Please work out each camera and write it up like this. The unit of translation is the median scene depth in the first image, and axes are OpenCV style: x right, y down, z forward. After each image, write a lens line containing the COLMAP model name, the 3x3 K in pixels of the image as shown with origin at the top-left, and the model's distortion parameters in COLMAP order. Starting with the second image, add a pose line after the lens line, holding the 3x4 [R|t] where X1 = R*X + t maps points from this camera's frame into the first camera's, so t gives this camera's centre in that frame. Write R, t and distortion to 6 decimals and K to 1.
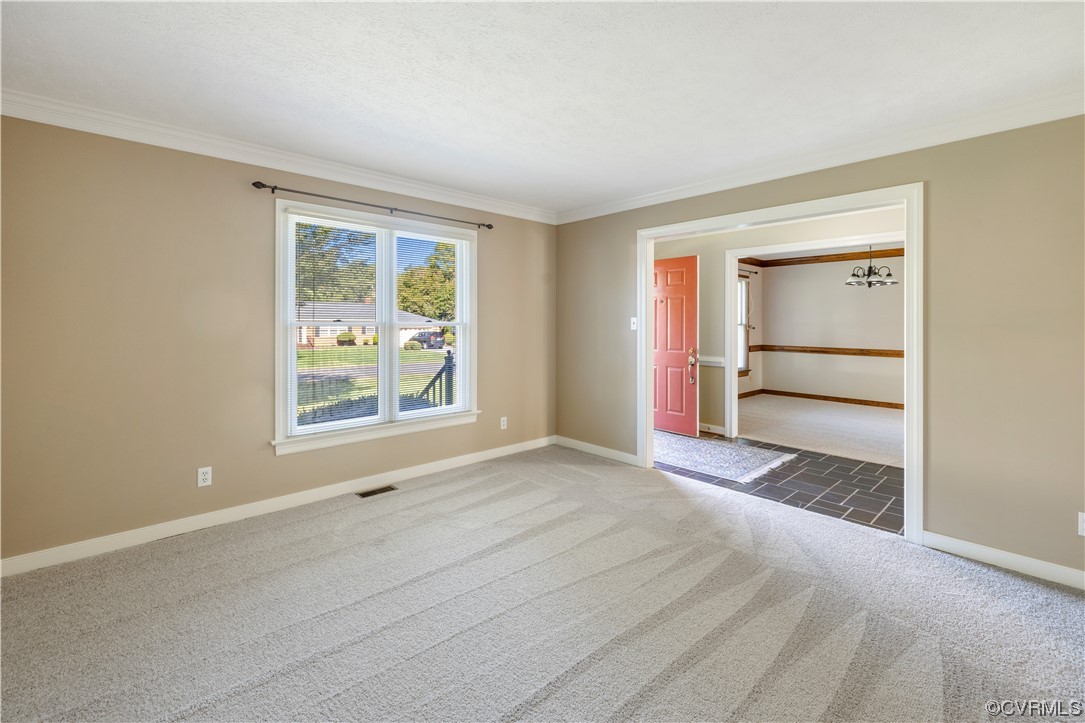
lens RADIAL K [[476.2, 0, 539.3], [0, 476.2, 324.9], [0, 0, 1]] dist [-0.000780, 0.000293]
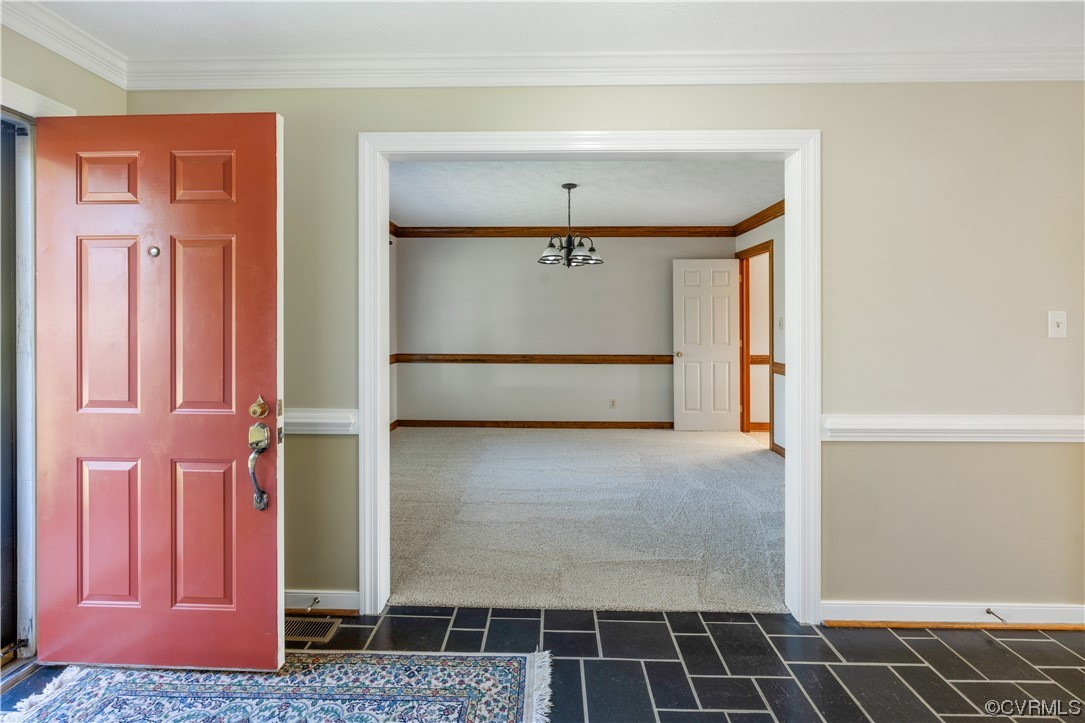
lens RADIAL K [[476.2, 0, 548.4], [0, 476.2, 319.6], [0, 0, 1]] dist [-0.000780, 0.000293]
pose [[0.693542, -0.000026, 0.720417, 0.210762], [0.004952, 0.999977, -0.004731, -0.002377], [-0.720400, 0.006849, 0.693525, 0.598131]]
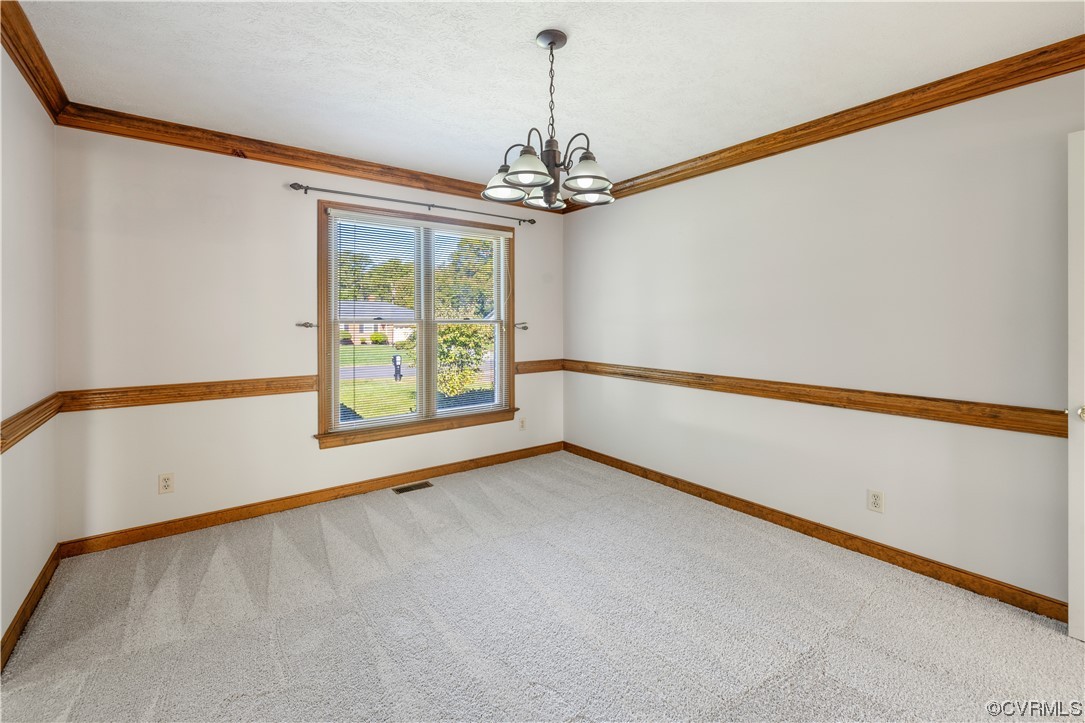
lens RADIAL K [[476.2, 0, 548.4], [0, 476.2, 320.0], [0, 0, 1]] dist [-0.000780, 0.000293]
pose [[0.994059, -0.007555, -0.108582, 0.788435], [0.006996, 0.999960, -0.005531, 0.001817], [0.108620, 0.004739, 0.994072, 0.723296]]
